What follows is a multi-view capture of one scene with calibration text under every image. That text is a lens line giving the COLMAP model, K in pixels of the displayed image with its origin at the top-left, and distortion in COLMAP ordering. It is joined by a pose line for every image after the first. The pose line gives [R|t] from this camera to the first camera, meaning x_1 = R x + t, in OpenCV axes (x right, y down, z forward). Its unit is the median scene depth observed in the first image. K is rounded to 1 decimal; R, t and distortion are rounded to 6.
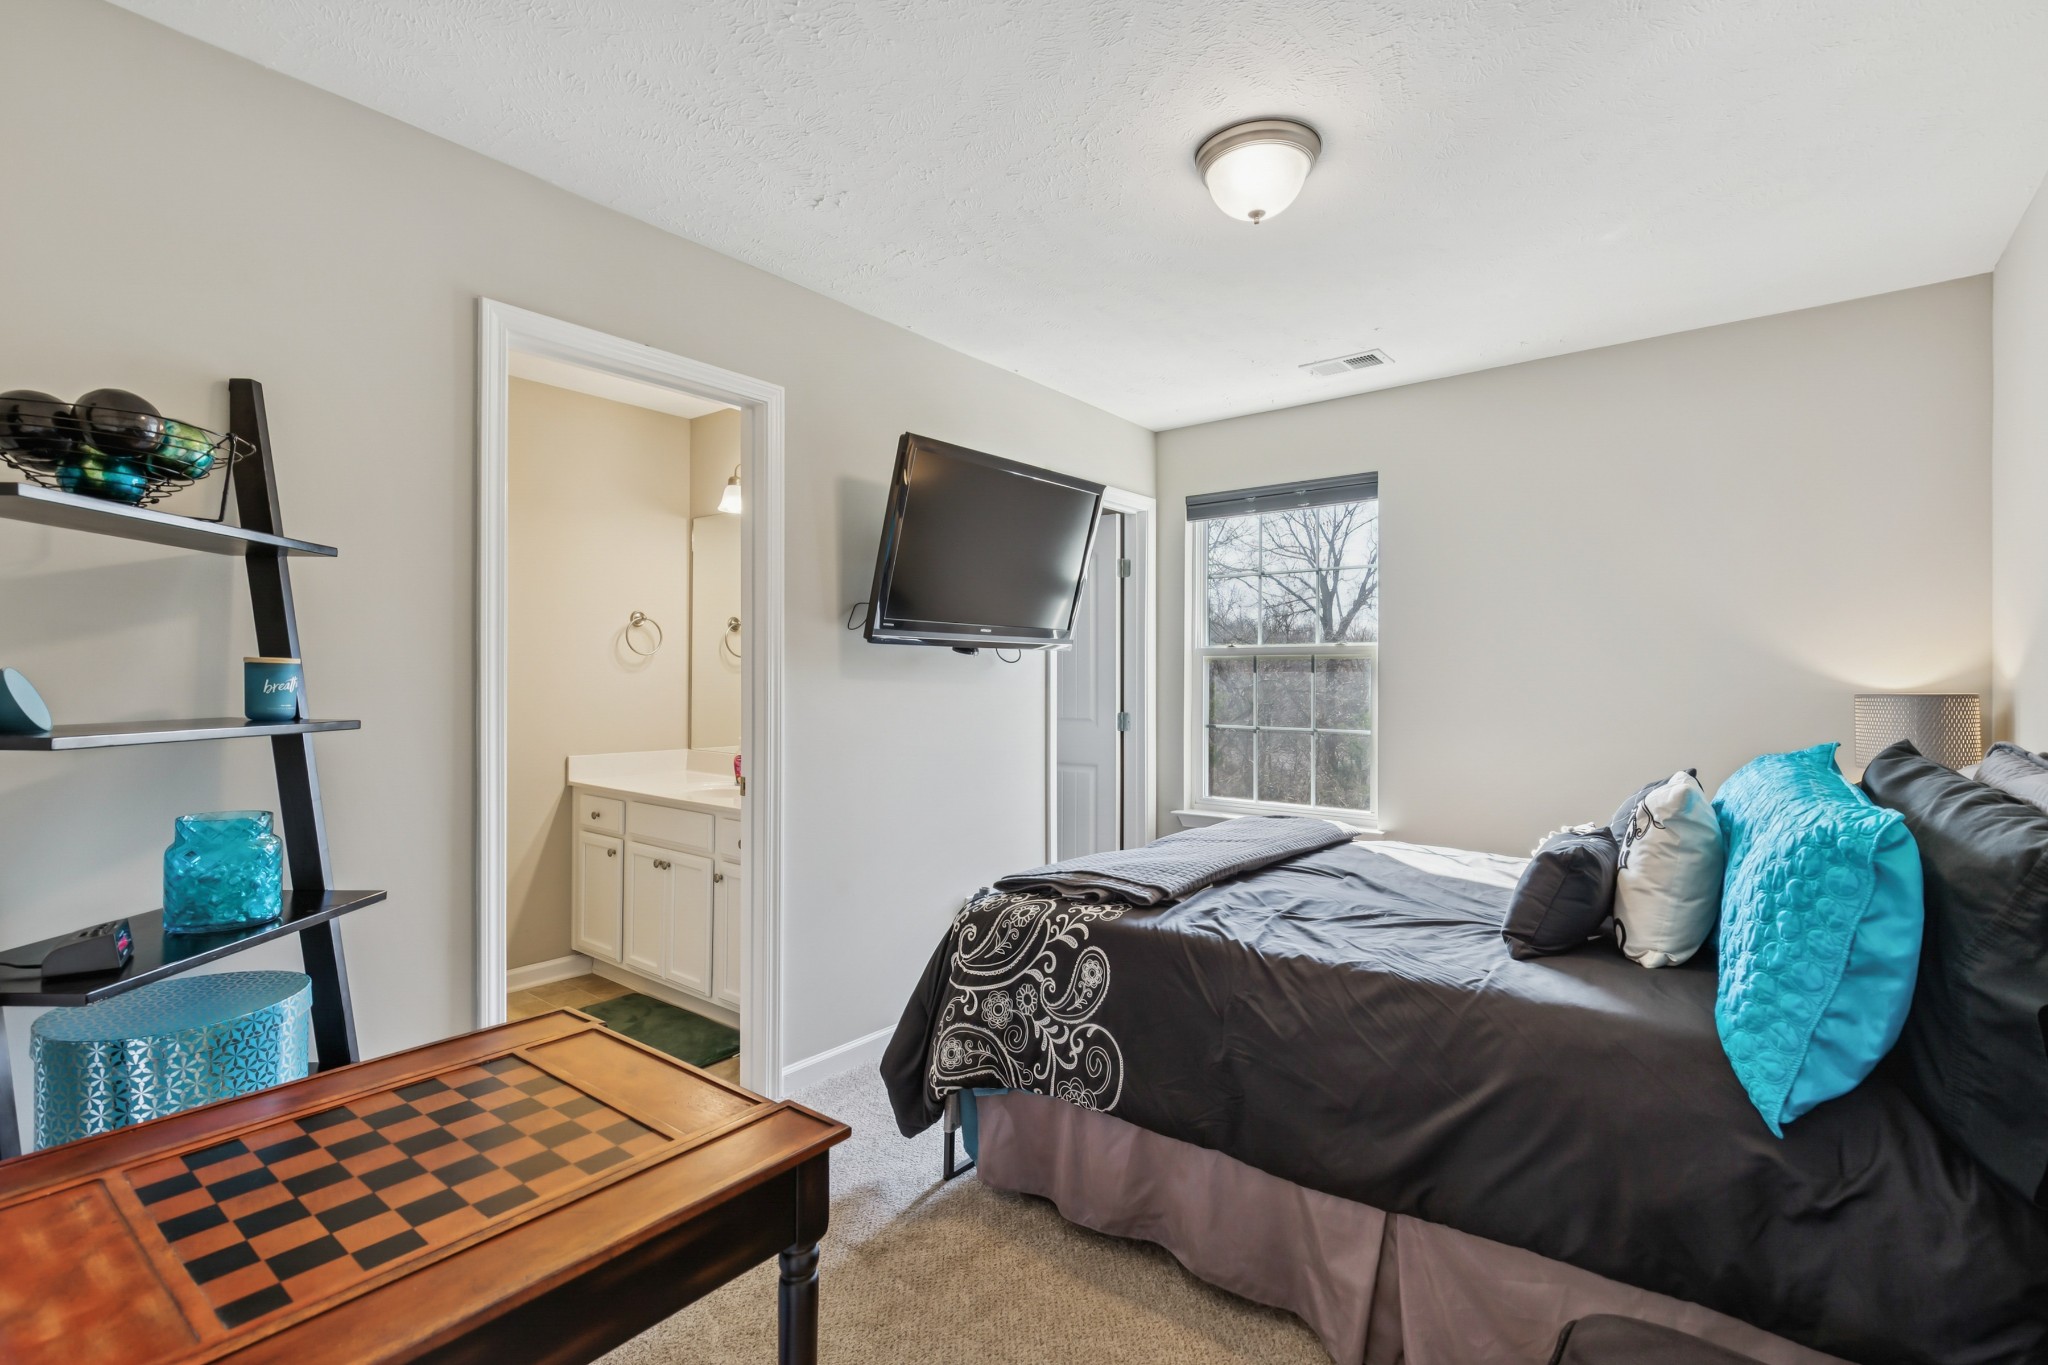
lens RADIAL K [[935.8, 0, 1019.3], [0, 935.8, 682.1], [0, 0, 1]] dist [0.009420, -0.000584]
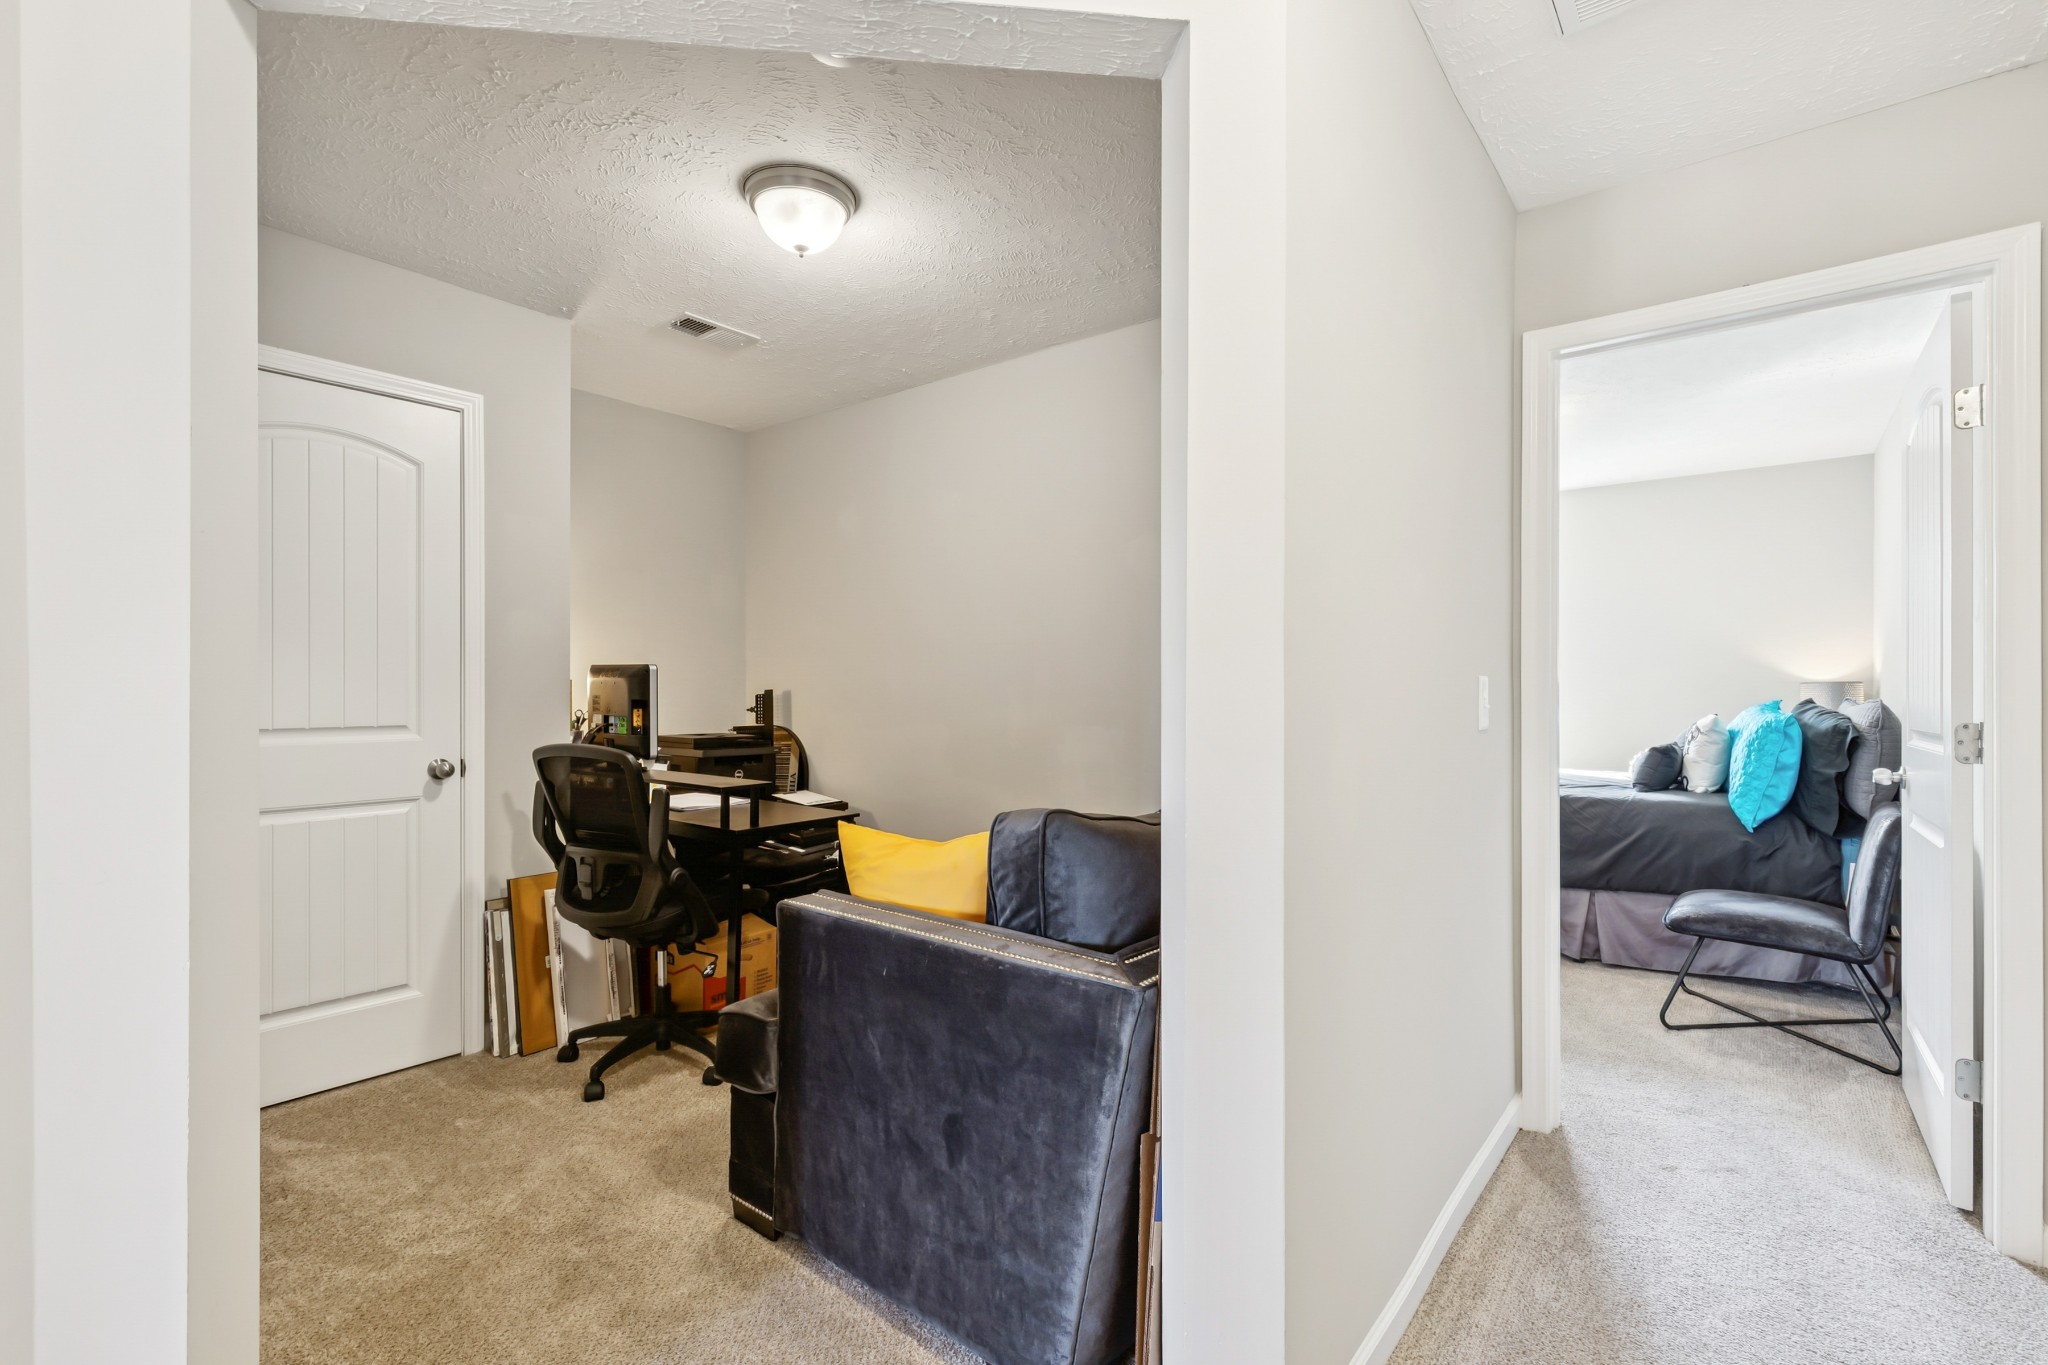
lens RADIAL K [[935.8, 0, 1024.9], [0, 935.8, 688.8], [0, 0, 1]] dist [0.009420, -0.000584]
pose [[0.999986, -0.000392, 0.005311, -1.231966], [0.000399, 0.999999, -0.001445, 0.054428], [-0.005311, 0.001447, 0.999985, -1.606841]]
